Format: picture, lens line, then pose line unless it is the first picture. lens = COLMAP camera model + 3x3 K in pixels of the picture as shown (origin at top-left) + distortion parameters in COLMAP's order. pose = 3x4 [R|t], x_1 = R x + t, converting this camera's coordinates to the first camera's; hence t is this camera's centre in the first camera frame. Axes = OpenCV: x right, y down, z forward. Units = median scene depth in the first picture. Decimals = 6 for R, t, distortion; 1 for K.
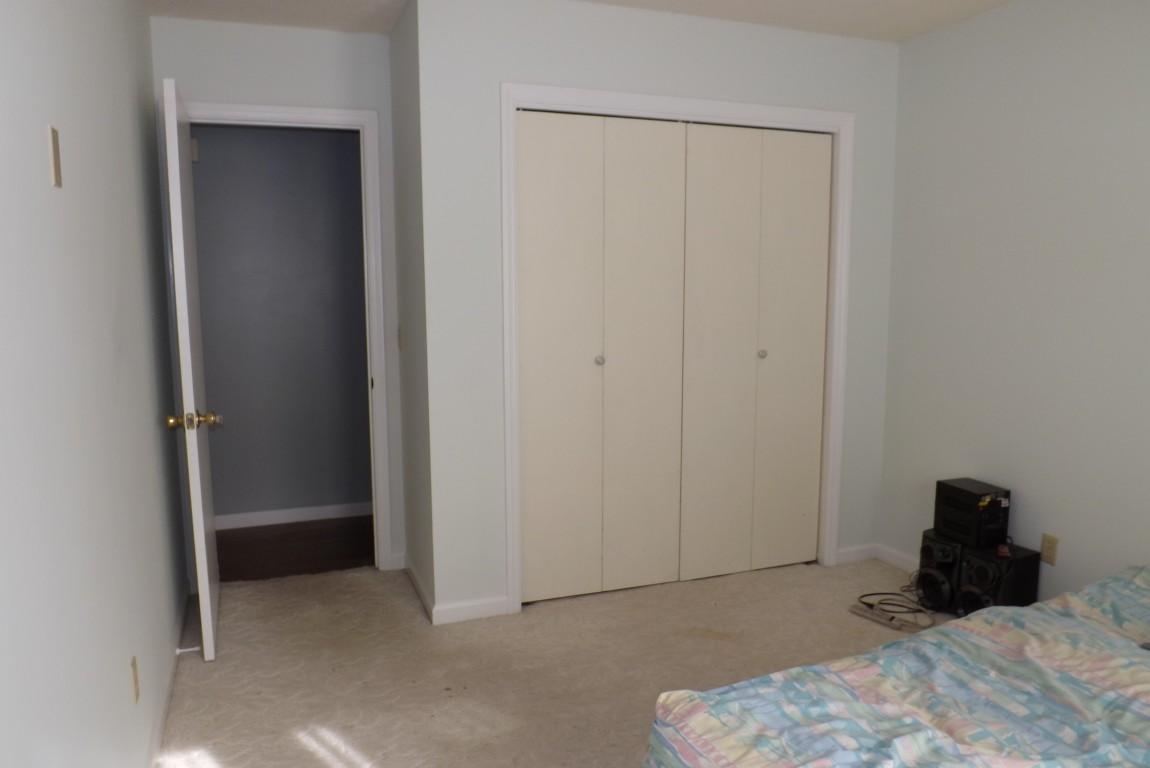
lens RADIAL K [[855.1, 0, 575.0], [0, 855.1, 384.0], [0, 0, 1]] dist [-0.051350, -0.001990]
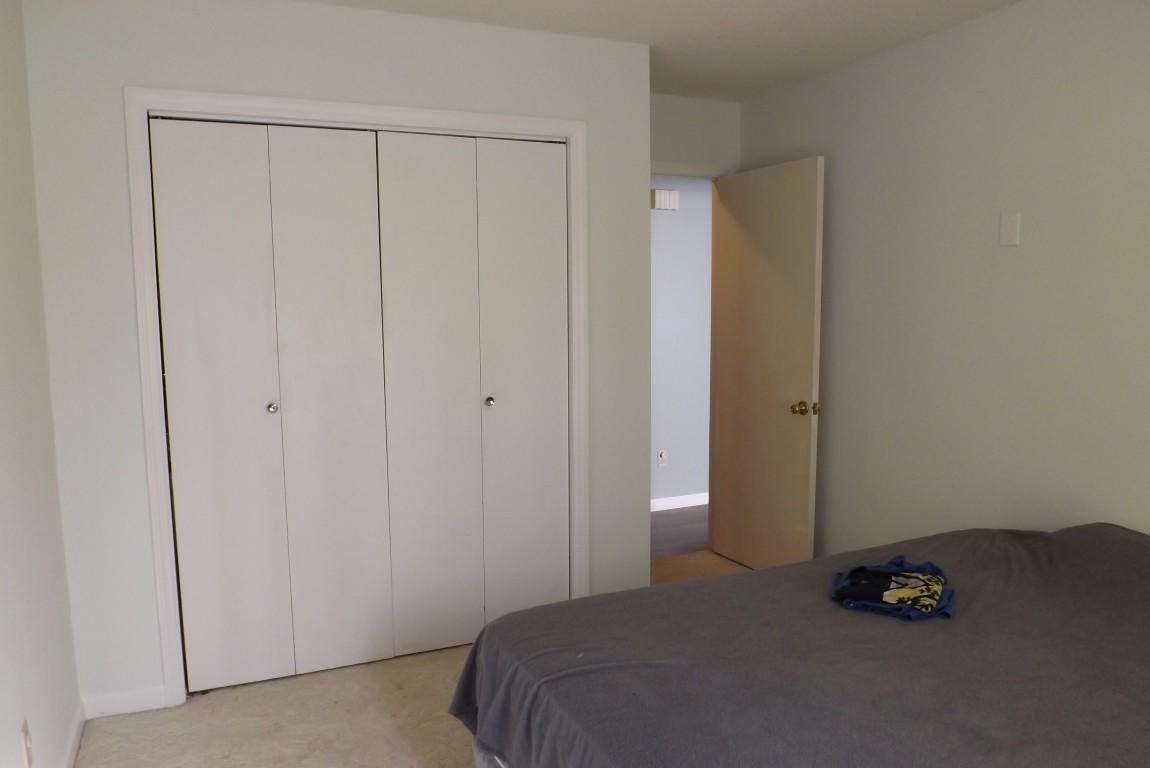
lens RADIAL K [[875.0, 0, 575.0], [0, 875.0, 384.0], [0, 0, 1]] dist [-0.055767, -0.001774]
pose [[0.997111, -0.024217, 0.071993, 0.266774], [0.026645, 0.999101, -0.032961, -0.013029], [-0.071130, 0.034784, 0.996860, 0.104997]]
